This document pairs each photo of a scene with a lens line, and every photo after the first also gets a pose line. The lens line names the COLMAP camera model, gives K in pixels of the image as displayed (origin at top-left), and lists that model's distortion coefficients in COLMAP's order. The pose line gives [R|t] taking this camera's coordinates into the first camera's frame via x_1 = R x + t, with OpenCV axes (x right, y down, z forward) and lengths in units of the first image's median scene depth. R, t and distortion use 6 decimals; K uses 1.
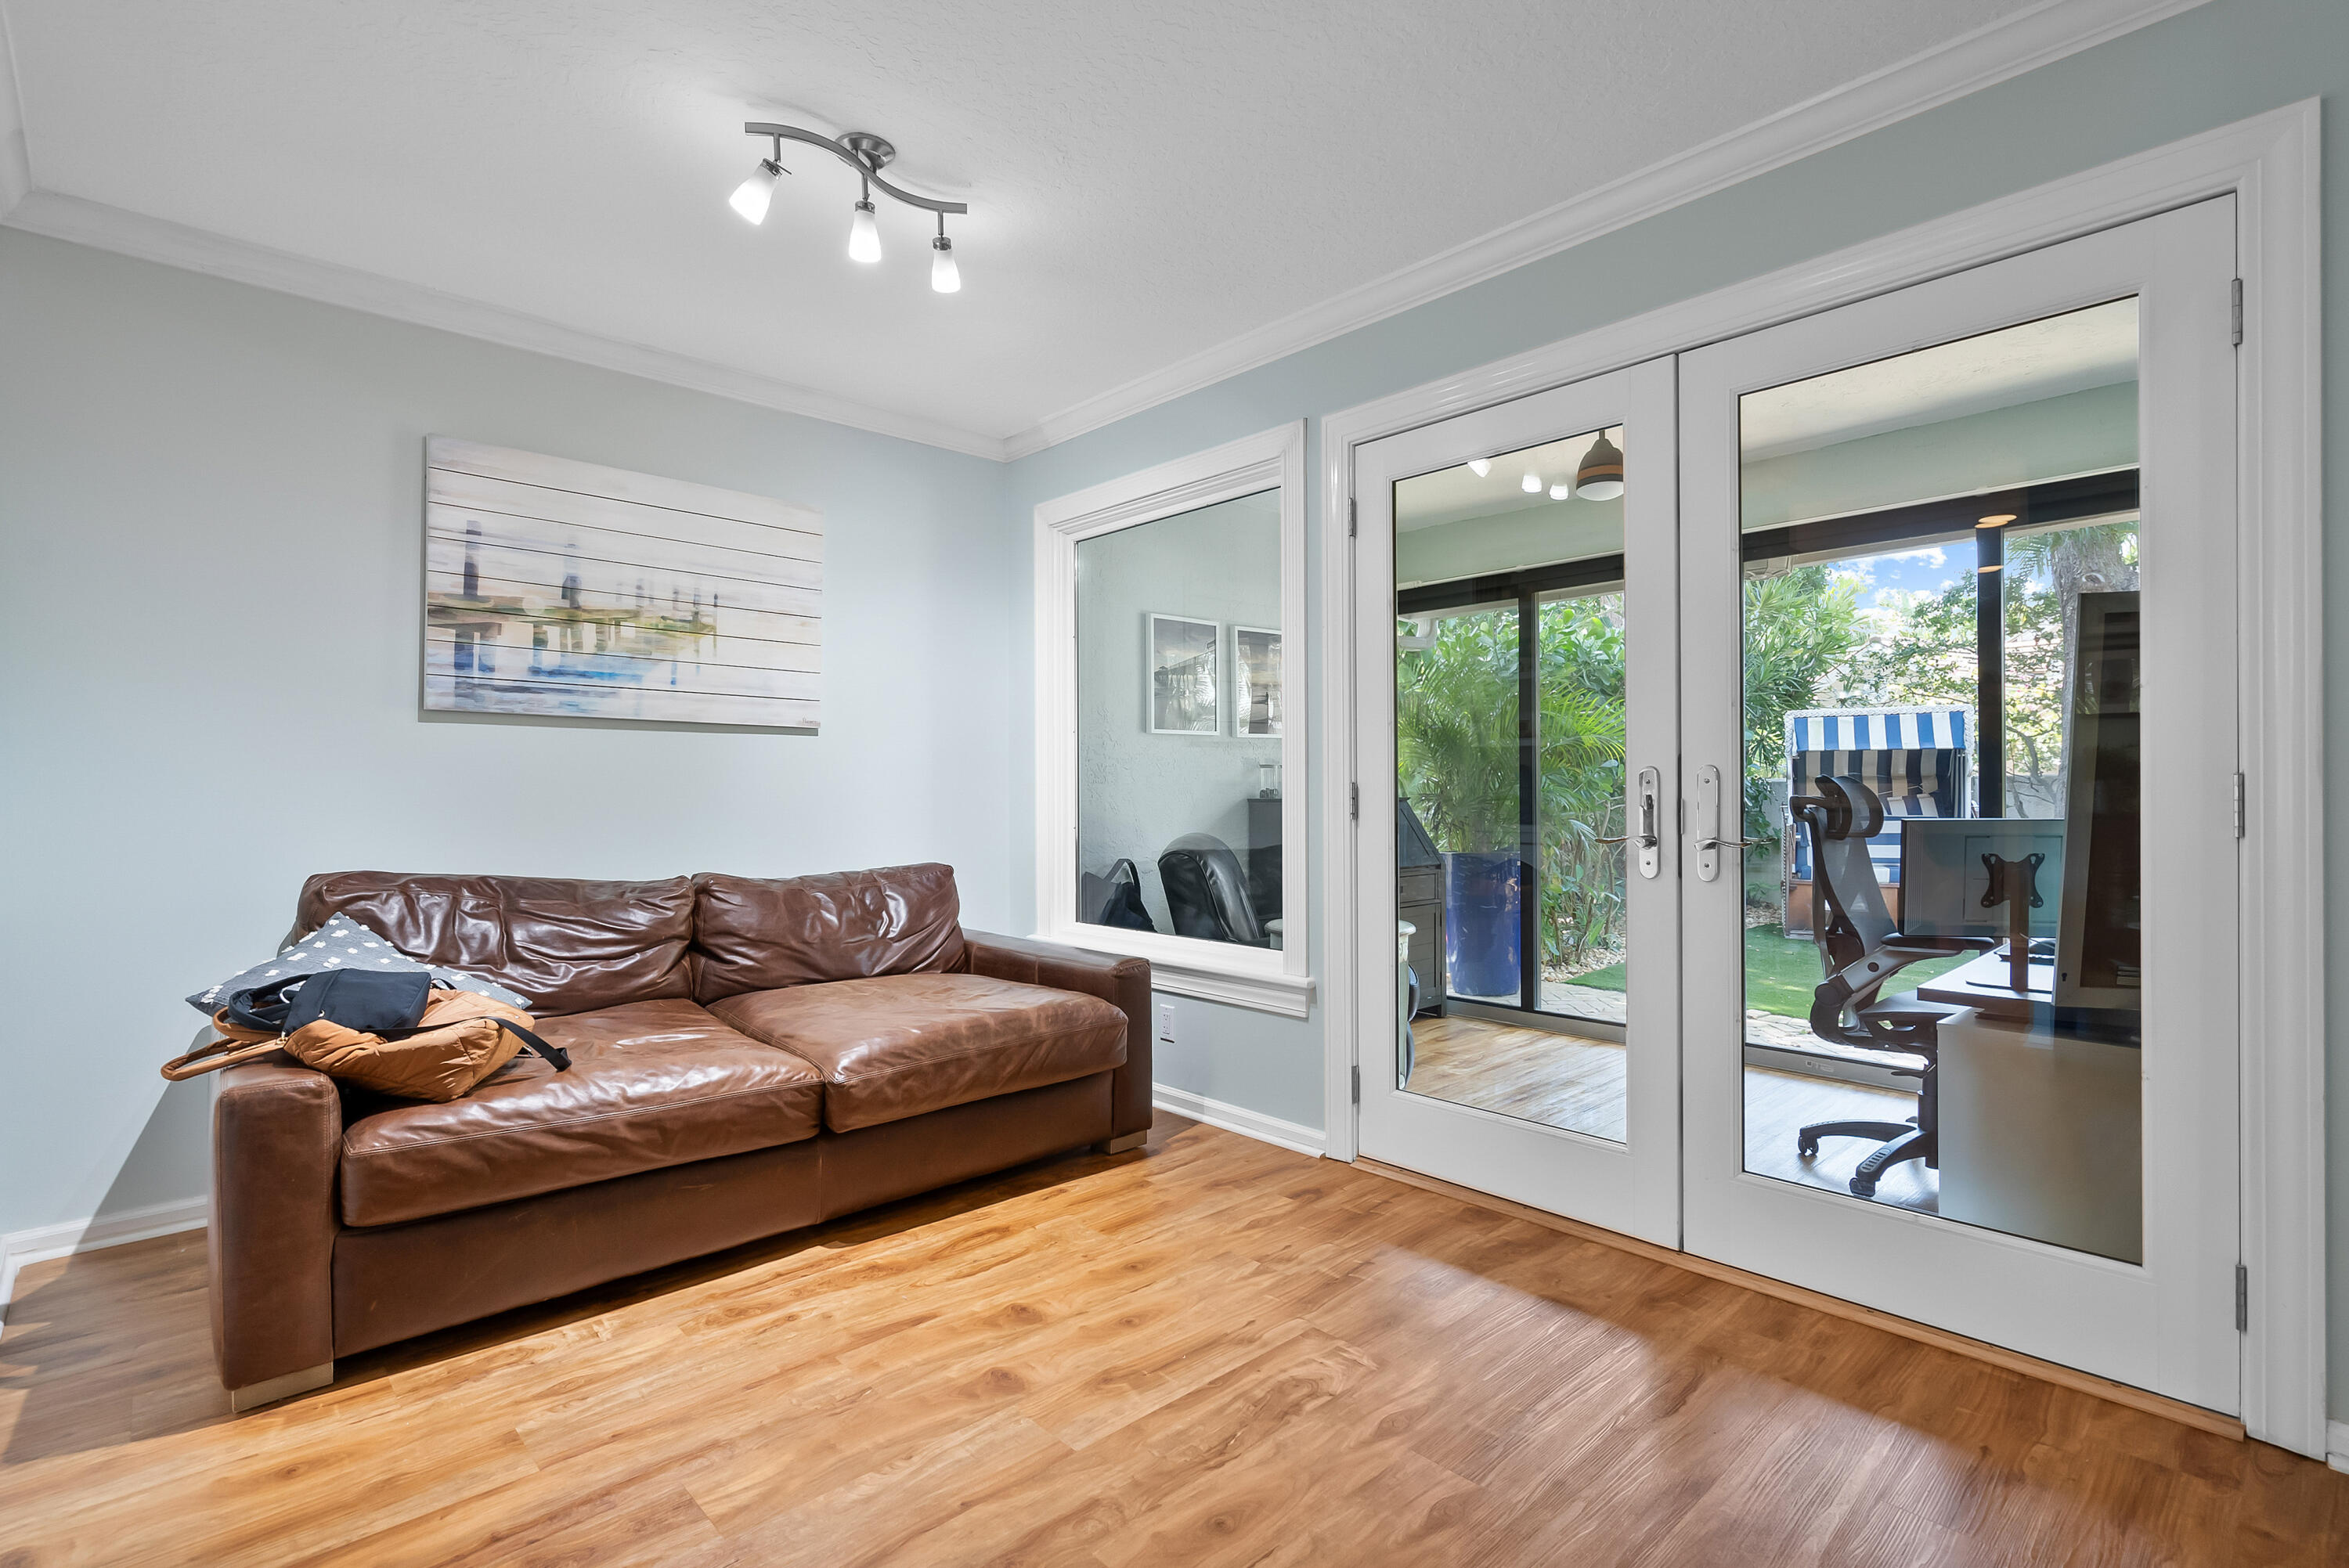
lens RADIAL K [[1089.1, 0, 1166.3], [0, 1089.1, 788.0], [0, 0, 1]] dist [-0.001594, 0.000004]
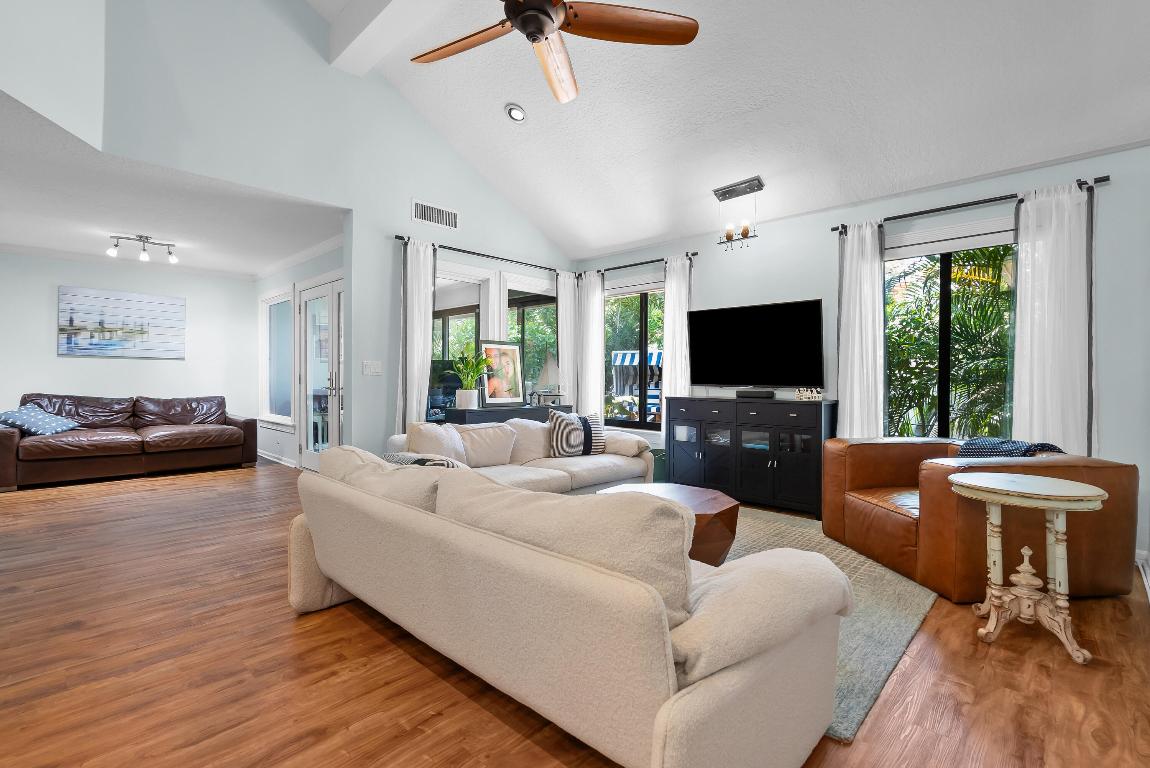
lens RADIAL K [[531.2, 0, 575.0], [0, 531.2, 384.0], [0, 0, 1]] dist [-0.013126, 0.006418]
pose [[0.998437, 0.007544, 0.055386, 1.126660], [-0.008448, 0.999835, 0.016105, -0.010118], [-0.055255, -0.016548, 0.998335, -1.062515]]
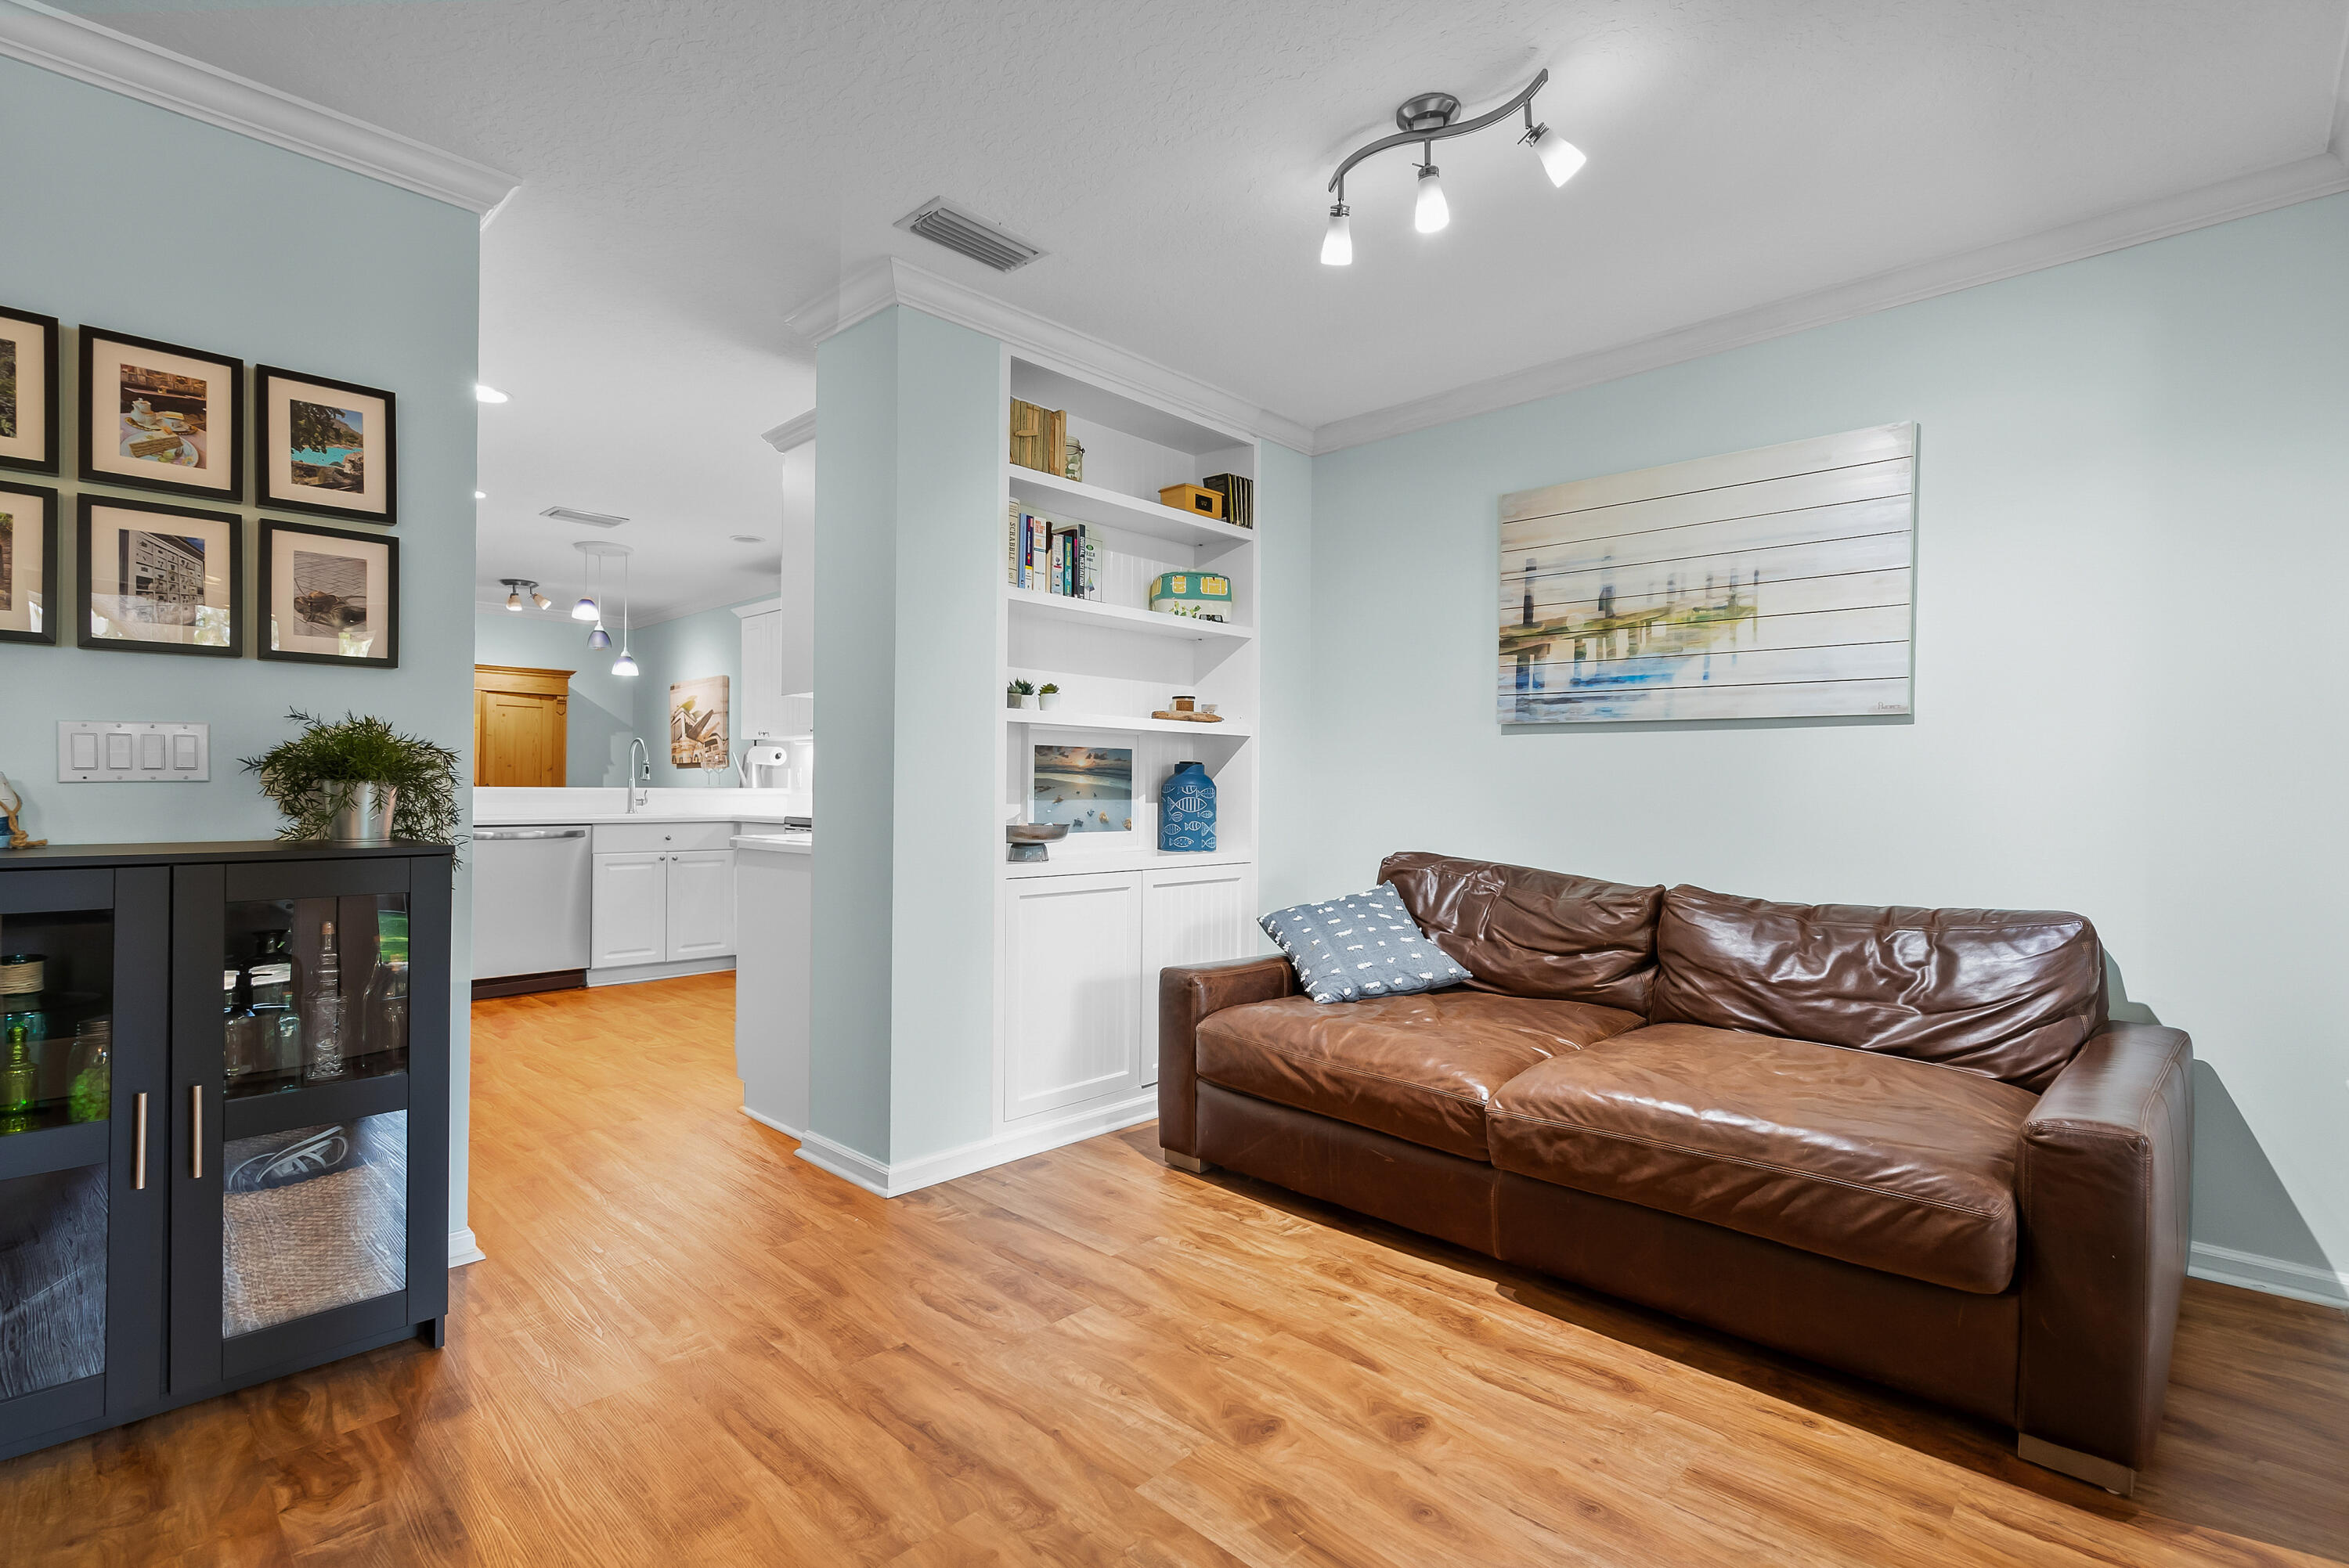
lens RADIAL K [[1084.9, 0, 1174.5], [0, 1084.9, 784.0], [0, 0, 1]] dist [-0.013126, 0.006418]
pose [[0.057149, 0.000745, -0.998365, 0.504677], [-0.006602, 0.999978, 0.000369, -0.004102], [0.998344, 0.006570, 0.057153, 0.573463]]
